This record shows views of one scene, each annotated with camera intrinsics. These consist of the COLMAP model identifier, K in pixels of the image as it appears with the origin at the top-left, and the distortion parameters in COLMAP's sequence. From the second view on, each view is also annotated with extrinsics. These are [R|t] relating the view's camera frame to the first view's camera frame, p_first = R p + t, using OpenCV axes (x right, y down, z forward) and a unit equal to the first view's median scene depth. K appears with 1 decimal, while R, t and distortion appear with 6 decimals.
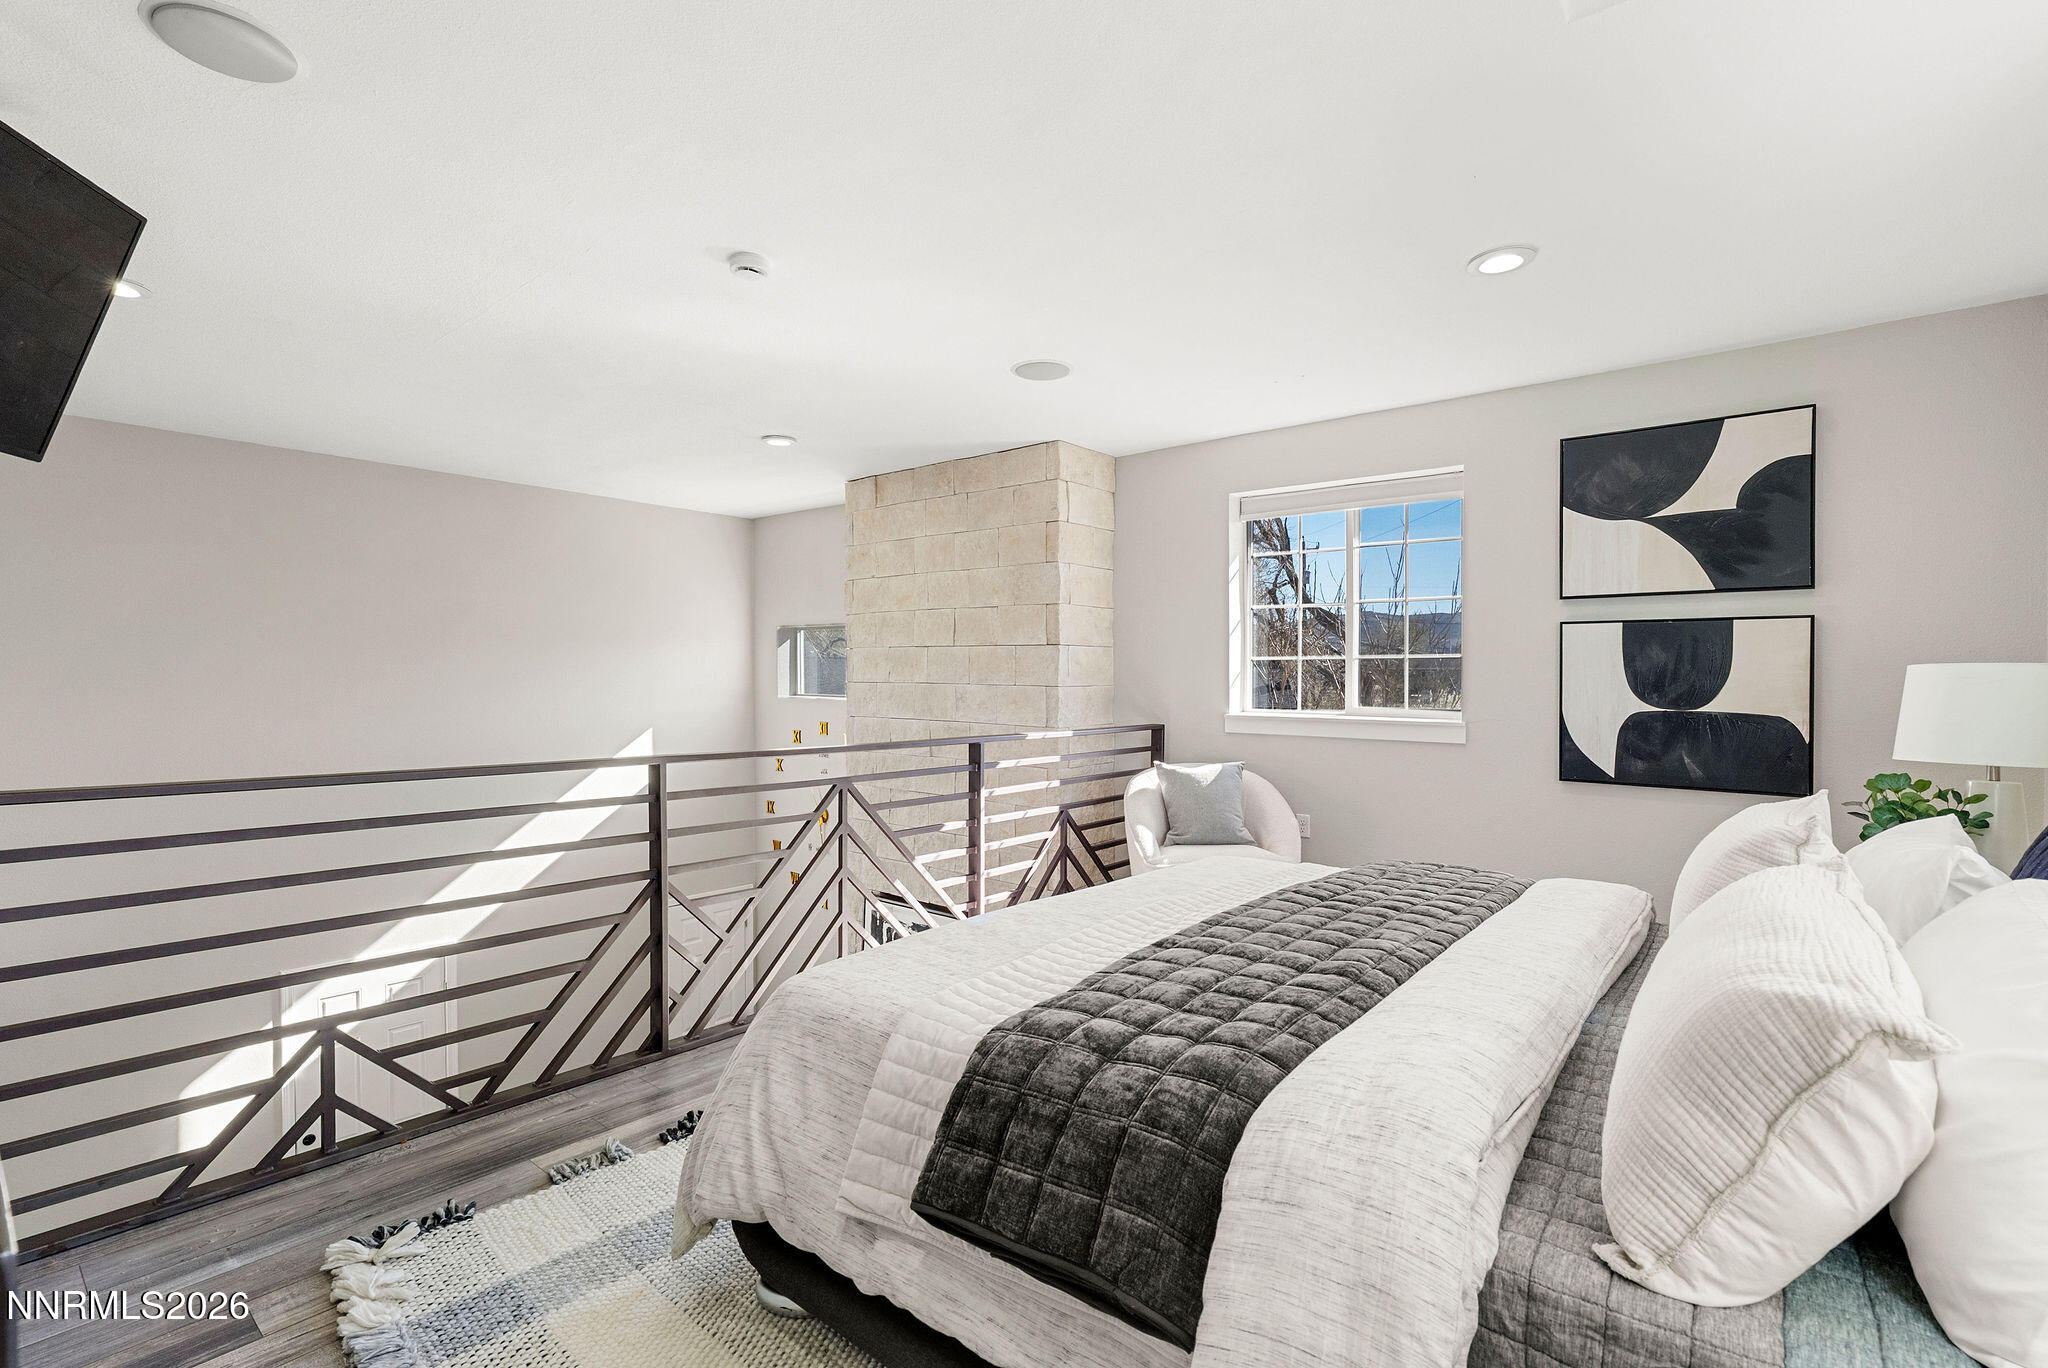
lens RADIAL K [[941.8, 0, 1013.8], [0, 941.8, 687.7], [0, 0, 1]] dist [-0.006529, 0.003299]
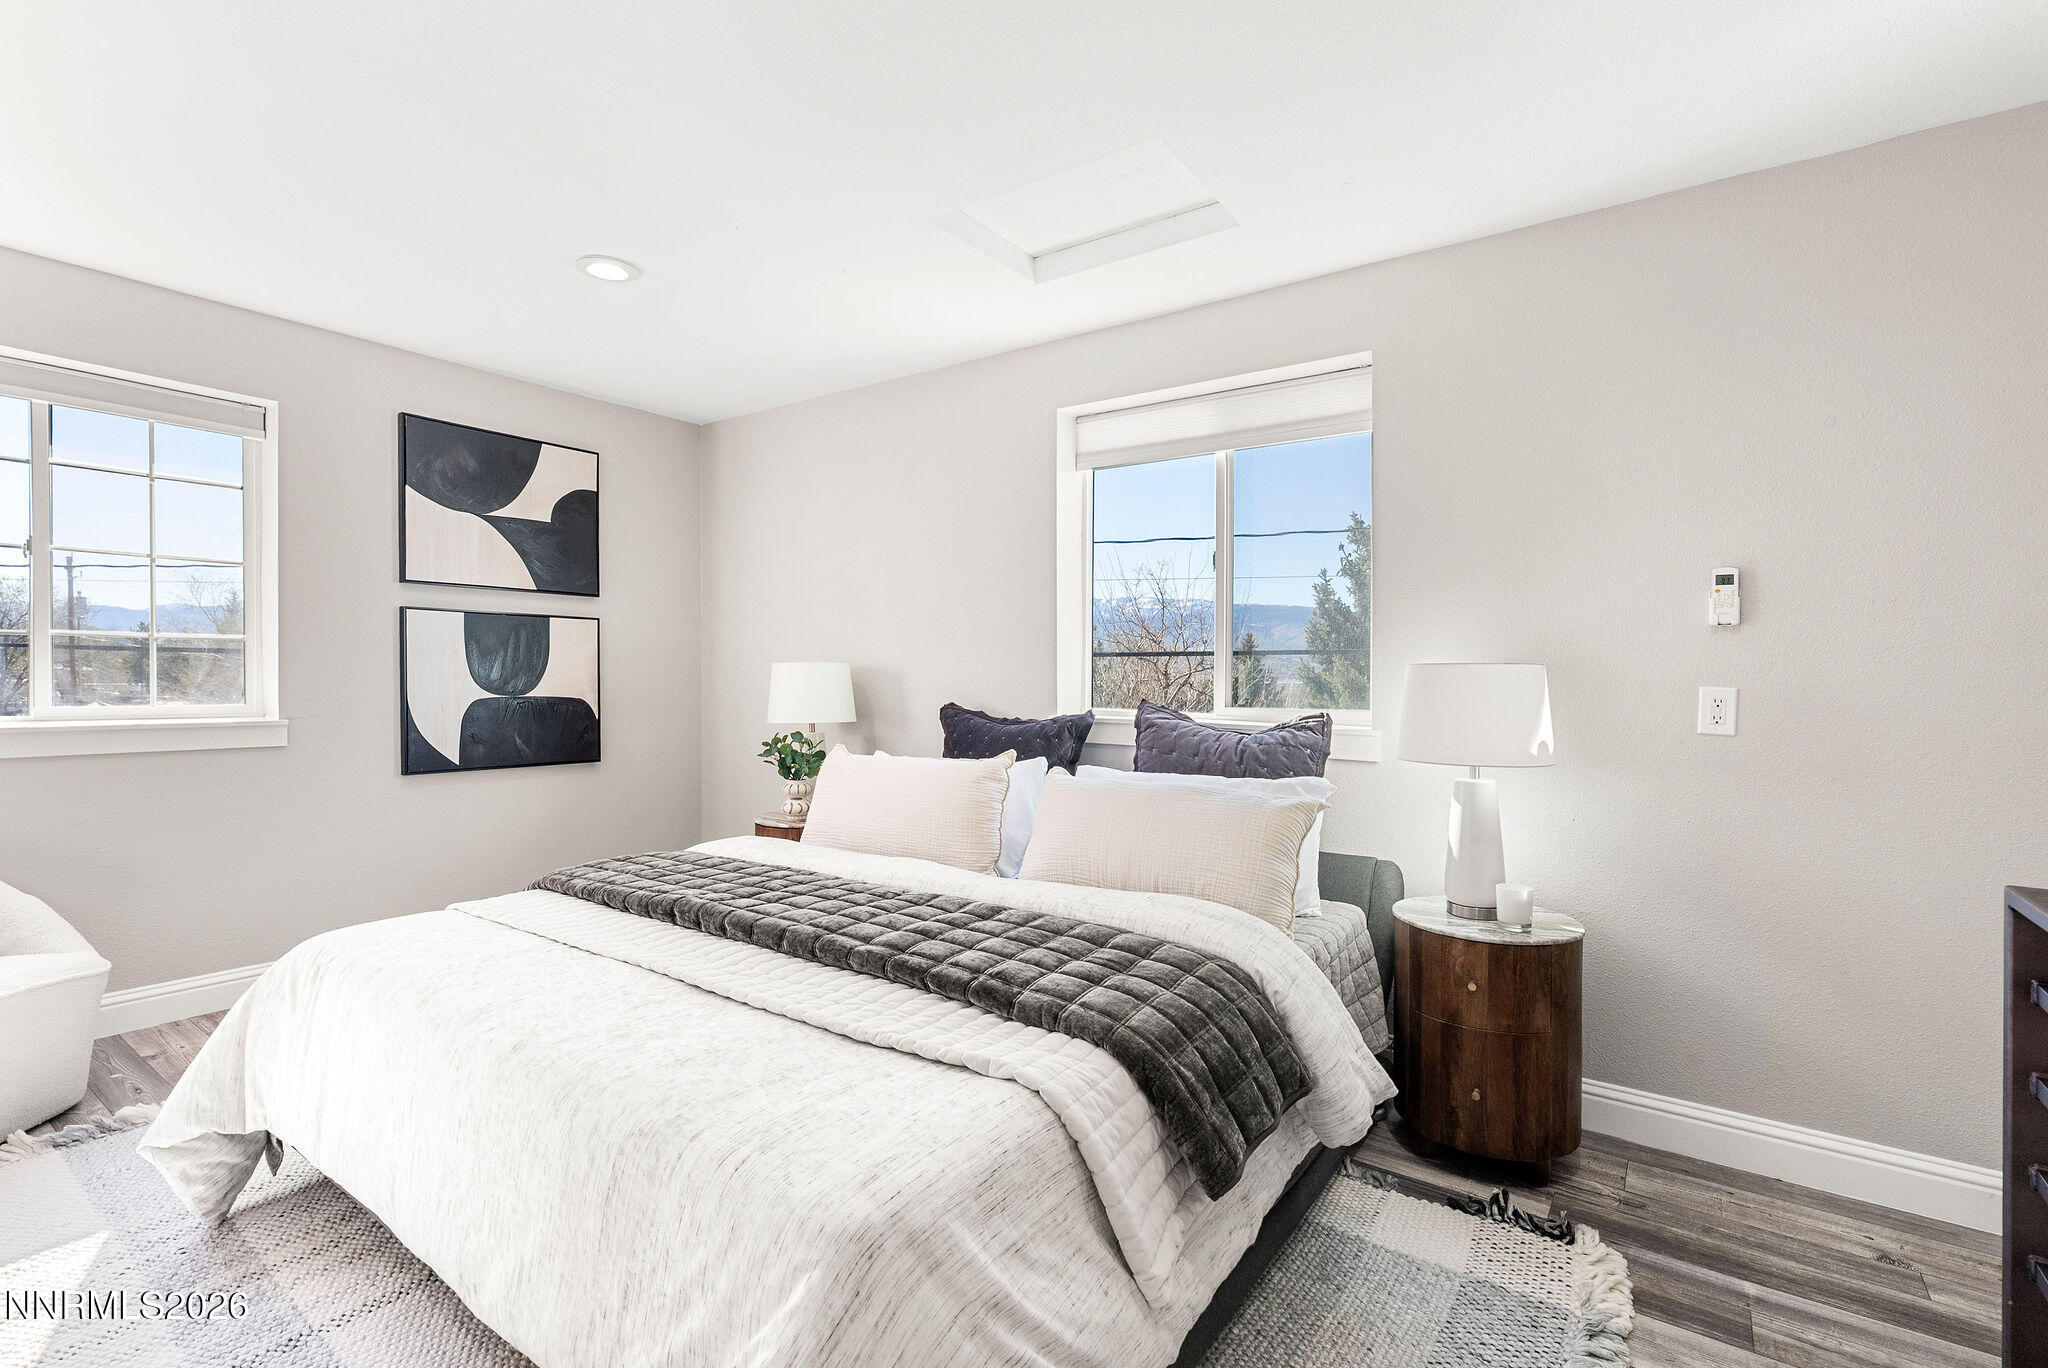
lens RADIAL K [[941.8, 0, 1014.7], [0, 941.8, 673.1], [0, 0, 1]] dist [-0.006529, 0.003299]
pose [[-0.078847, -0.012848, 0.996804, -0.438357], [-0.003005, 0.999915, 0.012650, -0.018430], [-0.996882, -0.001998, -0.078879, 0.499791]]
